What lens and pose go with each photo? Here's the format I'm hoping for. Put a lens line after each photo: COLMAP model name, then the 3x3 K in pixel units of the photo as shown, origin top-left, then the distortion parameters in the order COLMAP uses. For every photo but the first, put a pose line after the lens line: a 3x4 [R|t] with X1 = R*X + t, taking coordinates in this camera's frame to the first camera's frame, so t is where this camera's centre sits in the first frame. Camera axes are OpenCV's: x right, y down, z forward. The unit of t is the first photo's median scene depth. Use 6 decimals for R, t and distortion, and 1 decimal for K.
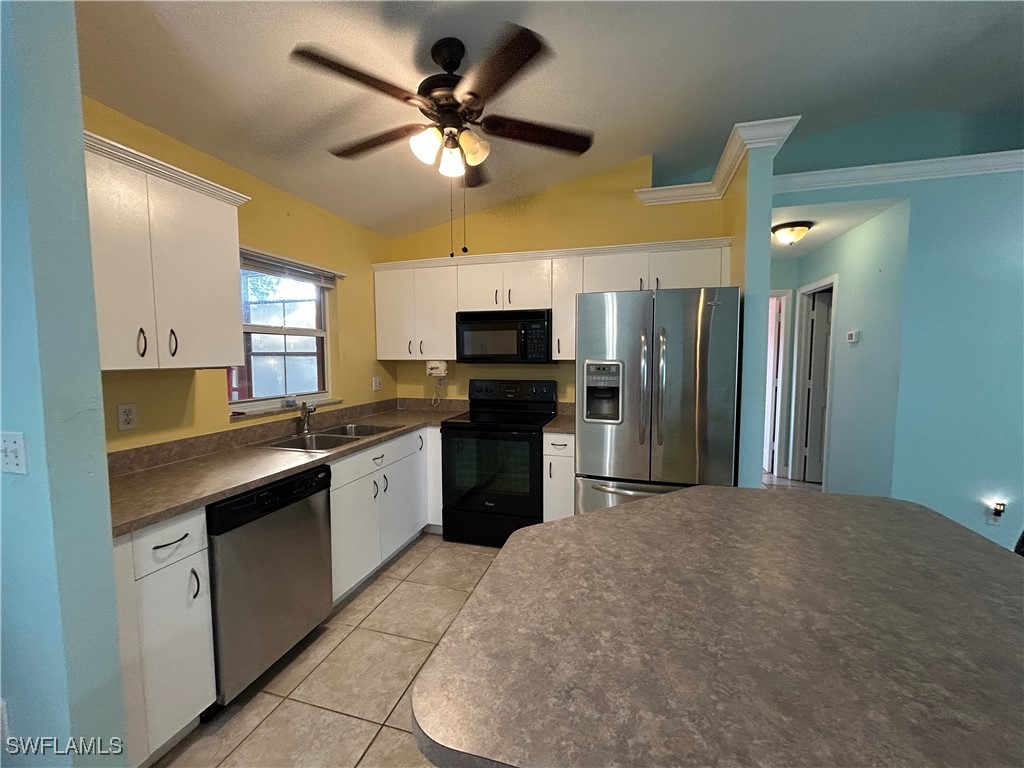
lens RADIAL K [[414.7, 0, 517.9], [0, 414.7, 380.3], [0, 0, 1]] dist [0.001090, -0.000167]
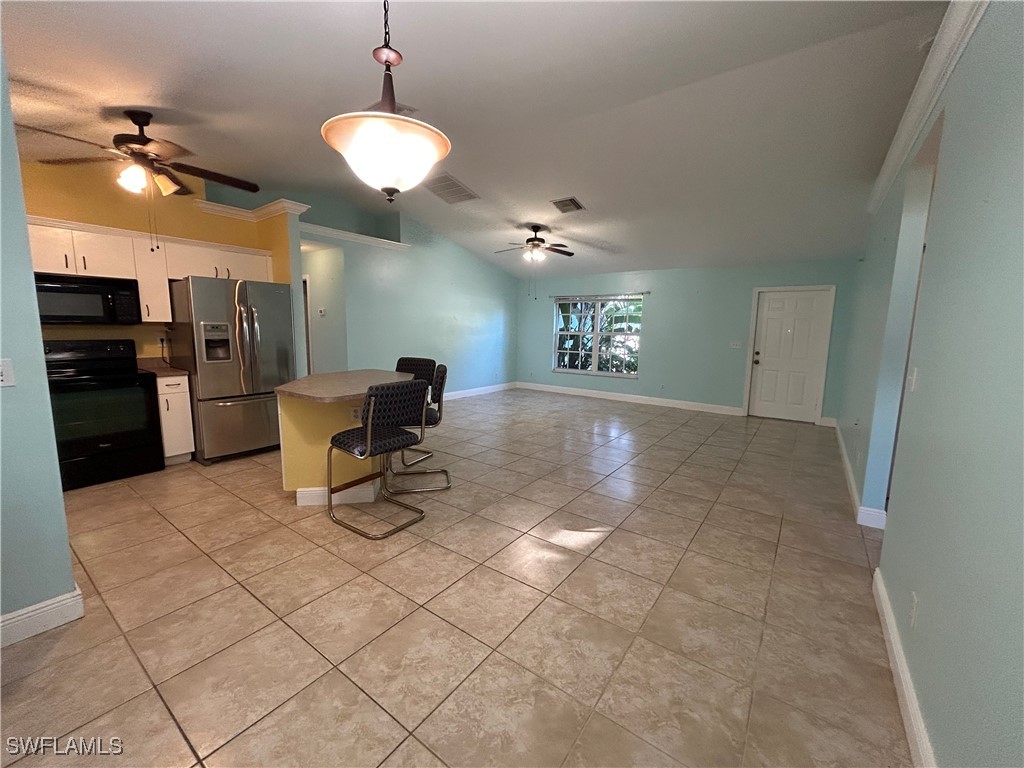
lens RADIAL K [[414.7, 0, 505.6], [0, 414.7, 380.1], [0, 0, 1]] dist [0.001090, -0.000167]
pose [[0.358376, -0.114112, 0.926577, -0.852093], [0.045117, 0.993459, 0.104898, 0.052328], [-0.932487, 0.004211, 0.361180, -0.555969]]
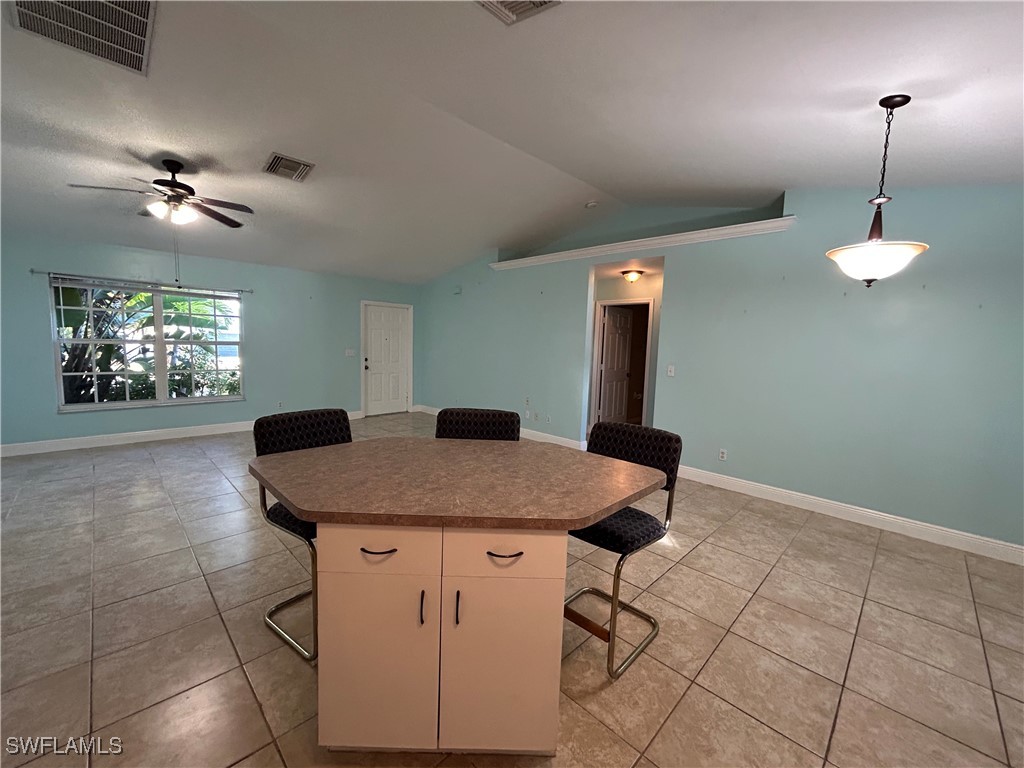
lens RADIAL K [[414.7, 0, 514.1], [0, 414.7, 384.3], [0, 0, 1]] dist [0.001090, -0.000167]
pose [[-0.871787, -0.078937, 0.483484, -0.158632], [-0.000400, 0.987047, 0.160431, -0.063859], [-0.489885, 0.139668, -0.860526, 0.910022]]
